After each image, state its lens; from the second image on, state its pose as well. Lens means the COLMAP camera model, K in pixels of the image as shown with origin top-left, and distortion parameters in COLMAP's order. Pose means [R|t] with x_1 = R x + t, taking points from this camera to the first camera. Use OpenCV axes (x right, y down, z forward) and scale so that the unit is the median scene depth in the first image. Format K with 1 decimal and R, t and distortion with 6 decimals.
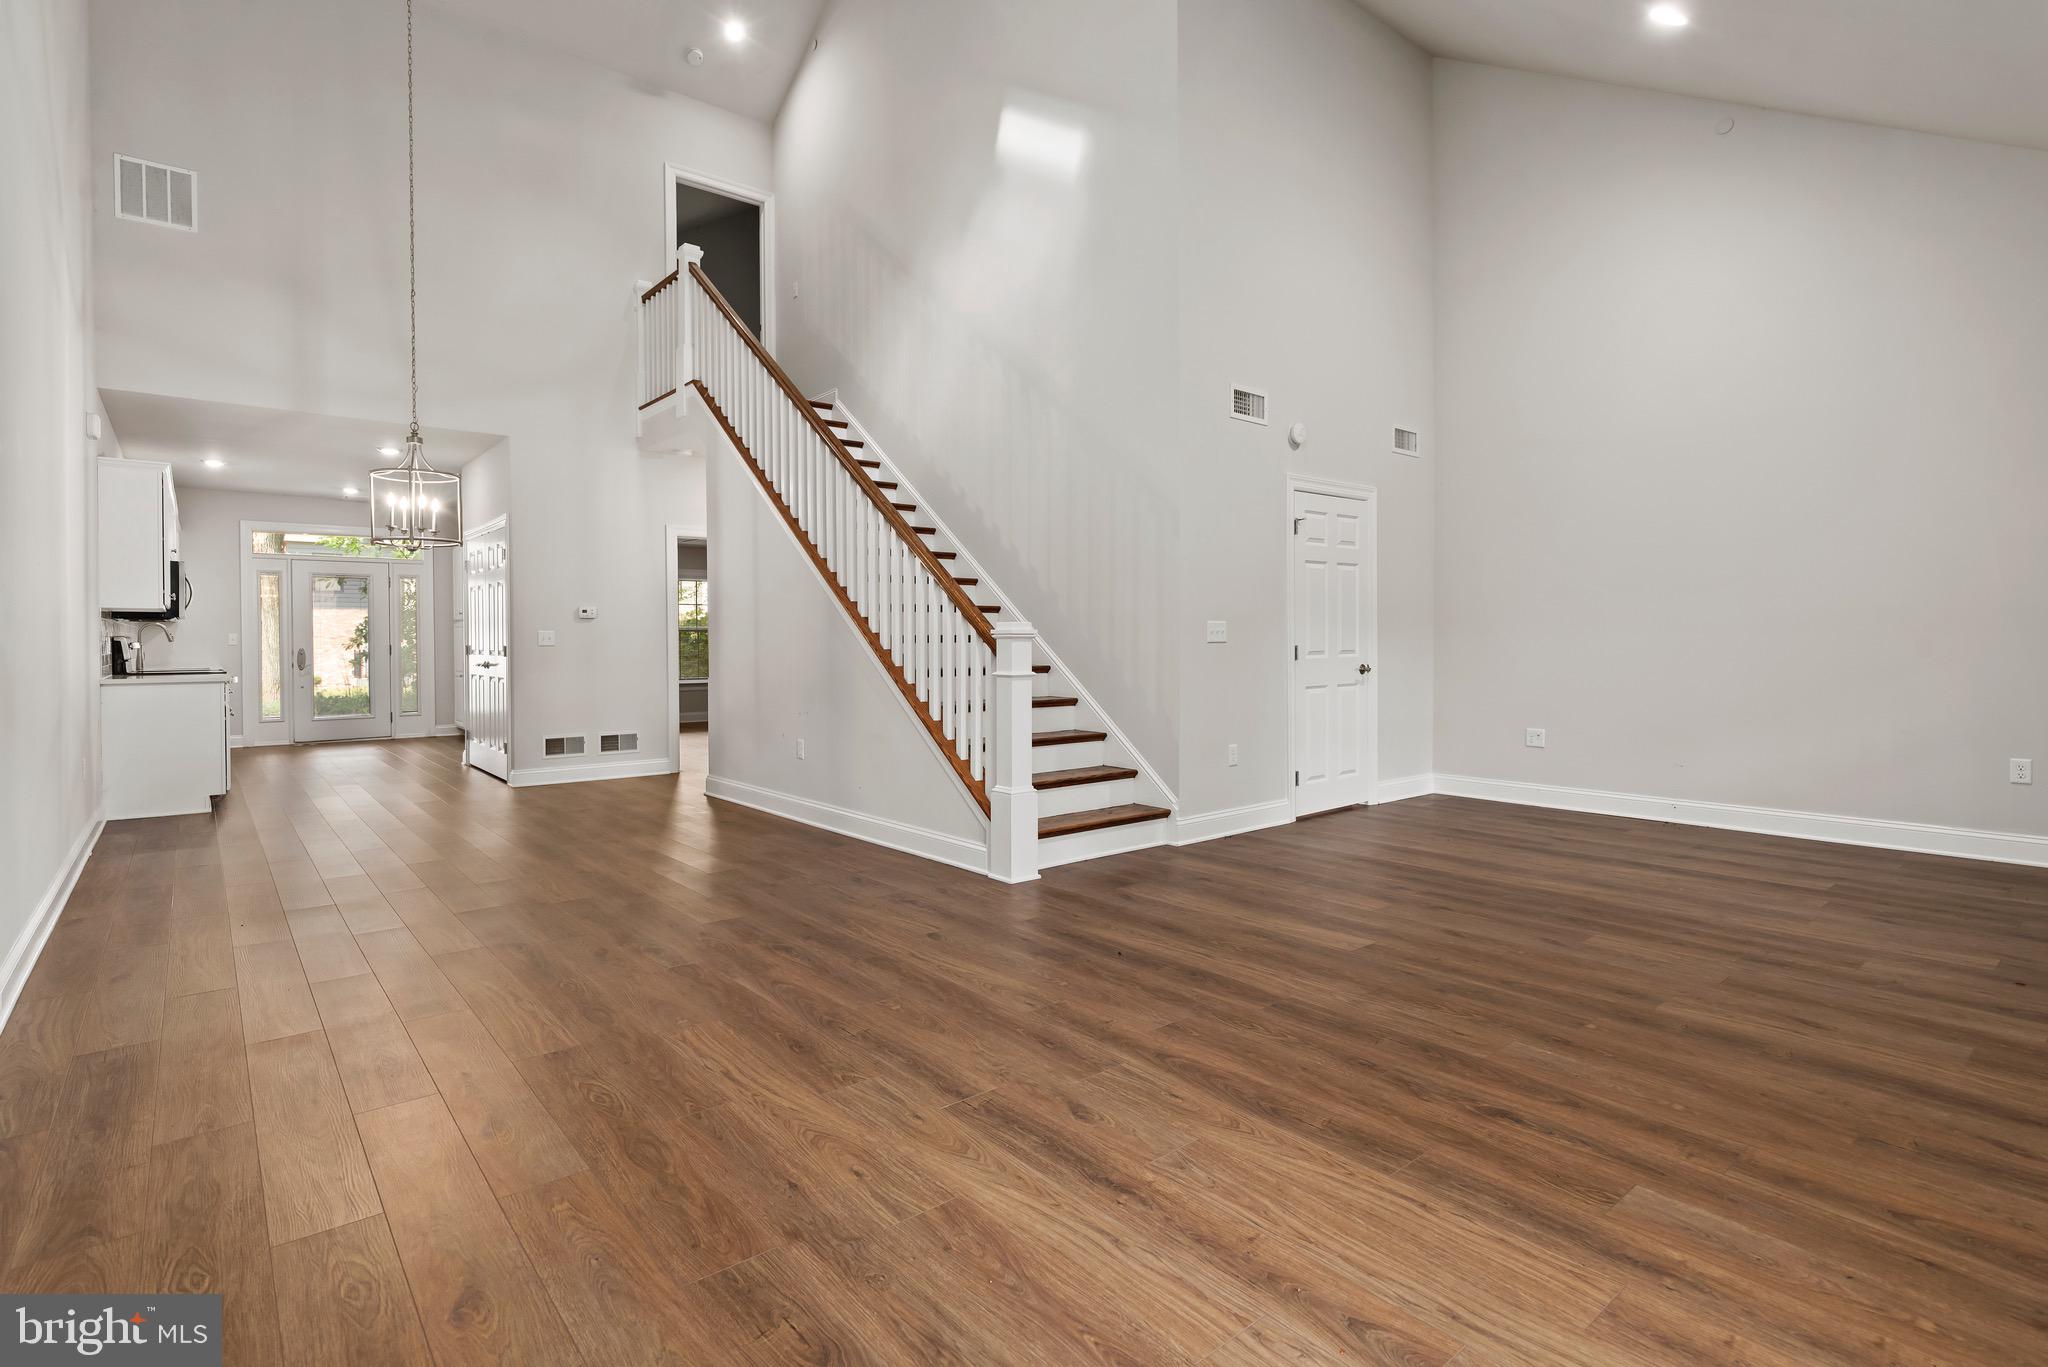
lens RADIAL K [[1006.4, 0, 1047.0], [0, 1006.4, 680.3], [0, 0, 1]] dist [0.000329, -0.000257]
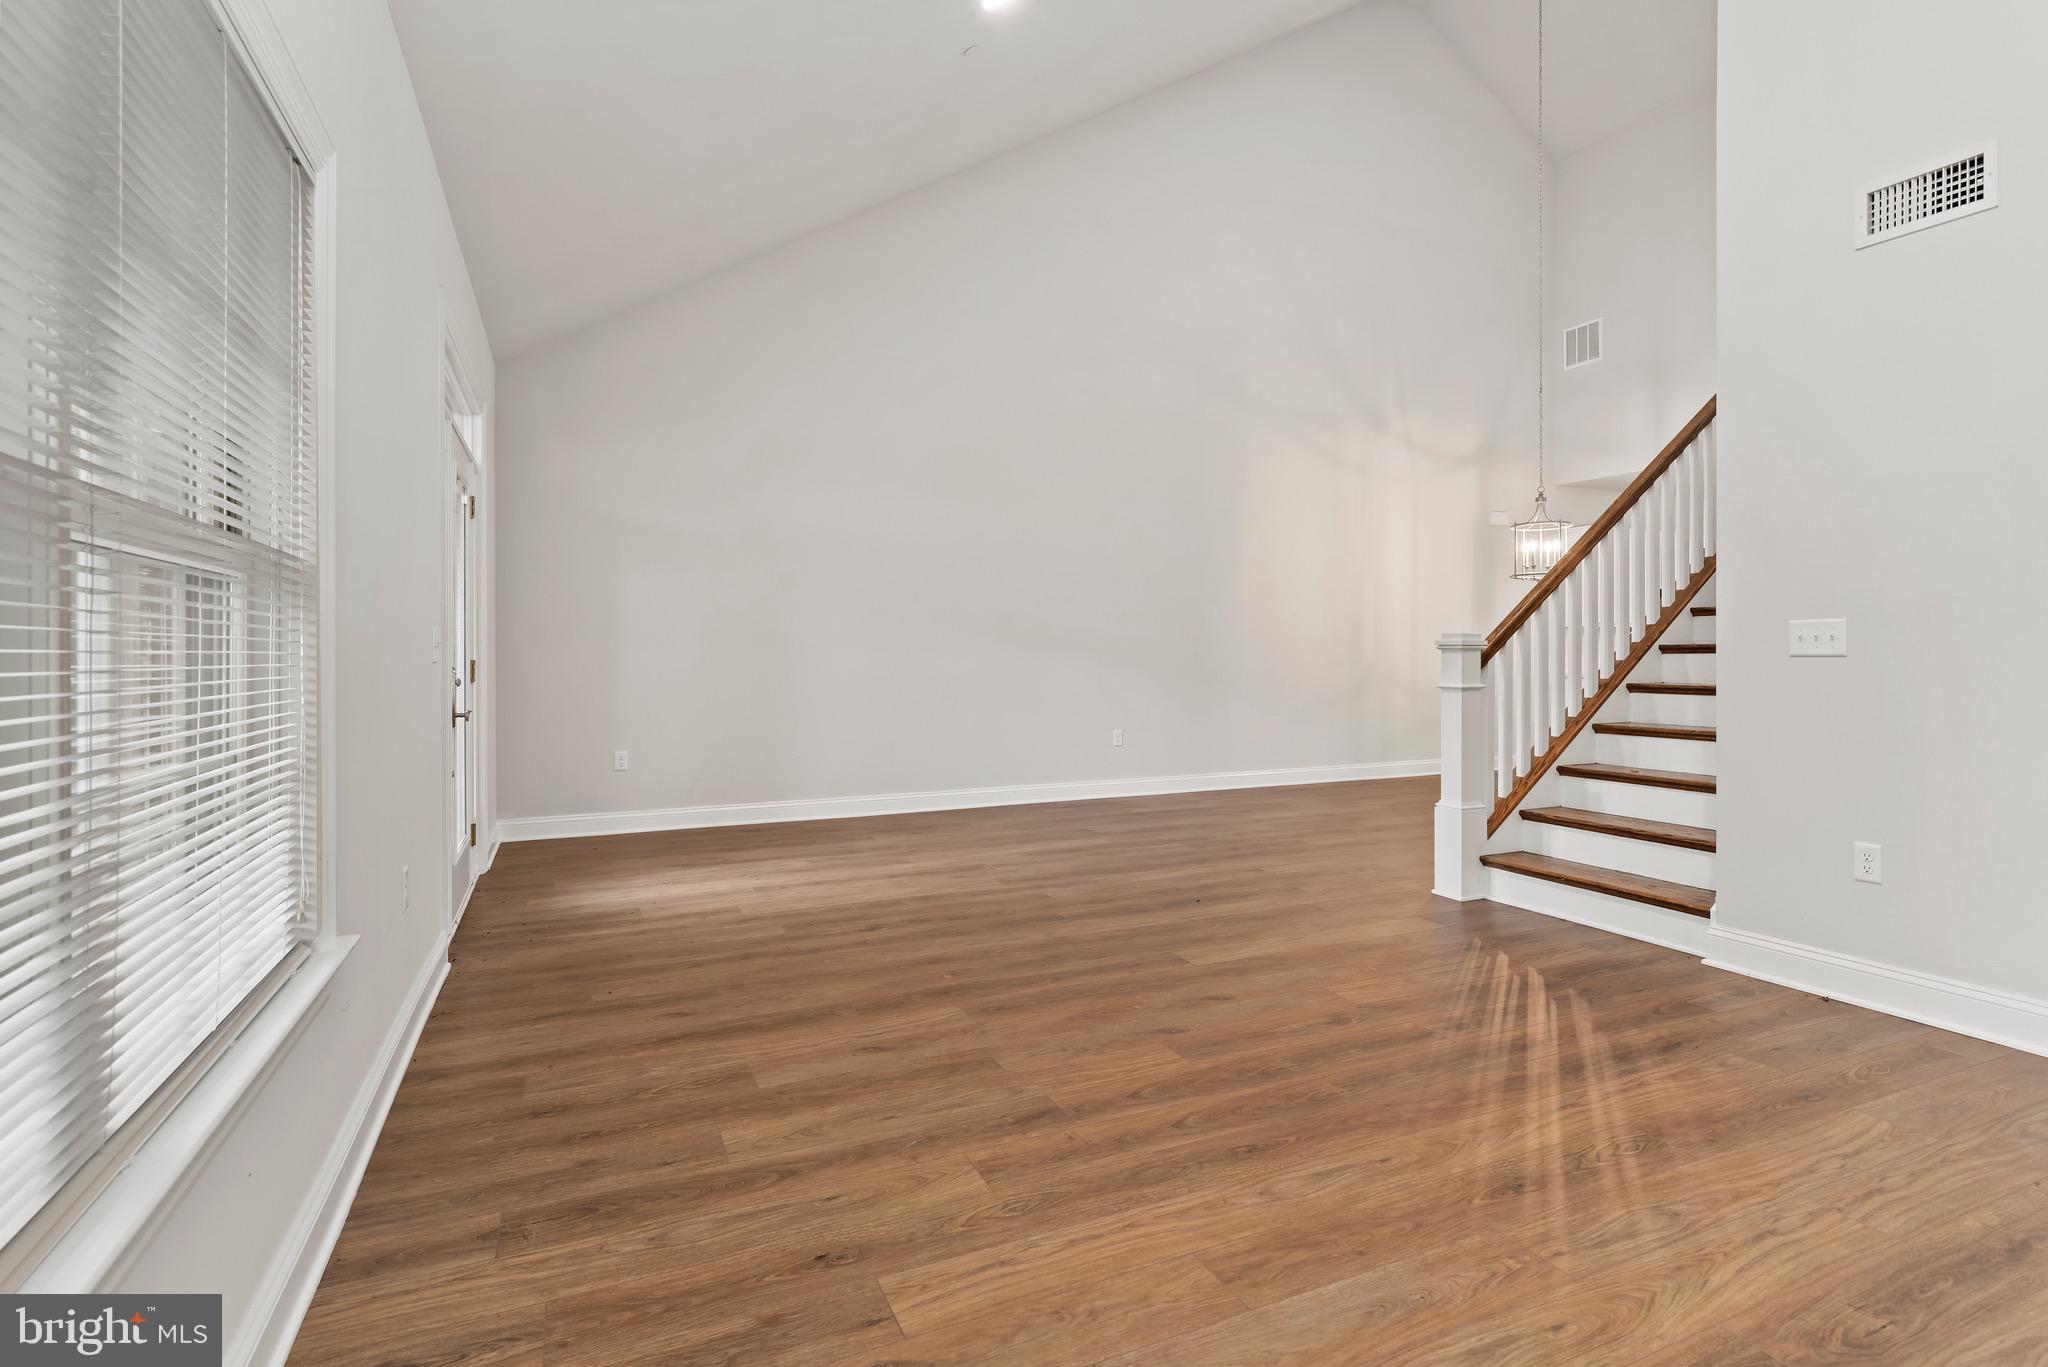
lens RADIAL K [[1006.4, 0, 1047.0], [0, 1006.4, 680.3], [0, 0, 1]] dist [0.000329, -0.000257]
pose [[-0.269321, 0.030279, -0.962574, 1.636084], [-0.027793, 0.998845, 0.039196, -0.061947], [0.962649, 0.037310, -0.268169, 1.403520]]
